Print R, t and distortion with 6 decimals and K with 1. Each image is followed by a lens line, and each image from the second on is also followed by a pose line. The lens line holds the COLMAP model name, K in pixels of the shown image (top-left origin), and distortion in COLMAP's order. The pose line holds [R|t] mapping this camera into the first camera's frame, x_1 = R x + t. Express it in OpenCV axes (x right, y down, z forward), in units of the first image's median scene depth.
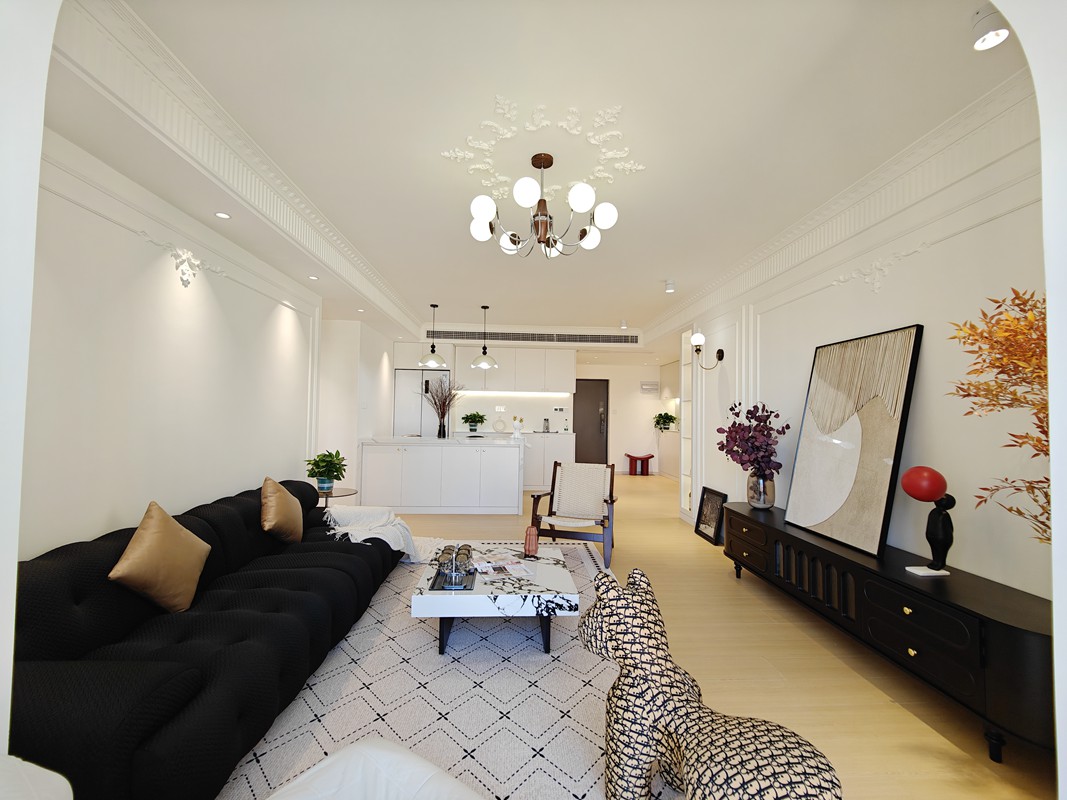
lens RADIAL K [[471.8, 0, 535.7], [0, 471.8, 396.8], [0, 0, 1]] dist [-0.003068, -0.000316]
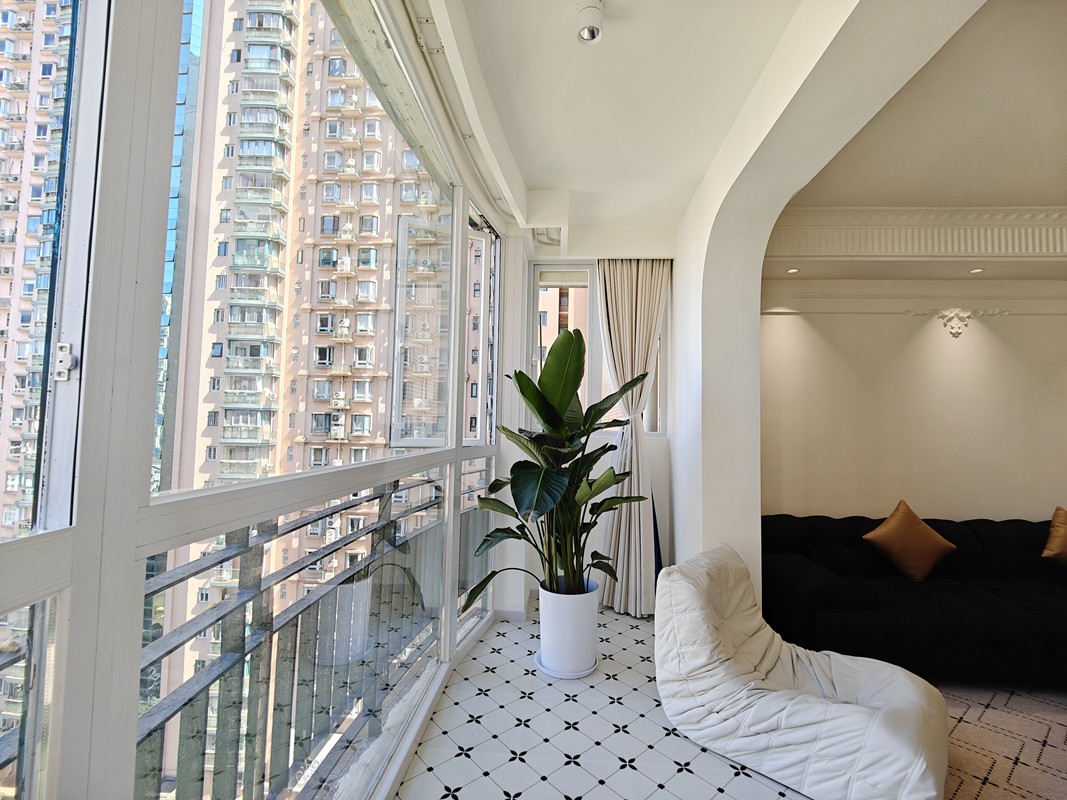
lens RADIAL K [[471.8, 0, 533.2], [0, 471.8, 398.7], [0, 0, 1]] dist [-0.003068, -0.000316]
pose [[-0.127134, -0.076410, -0.988938, 0.615114], [0.020851, 0.996602, -0.079682, 0.001883], [0.991666, -0.030751, -0.125108, 0.046419]]
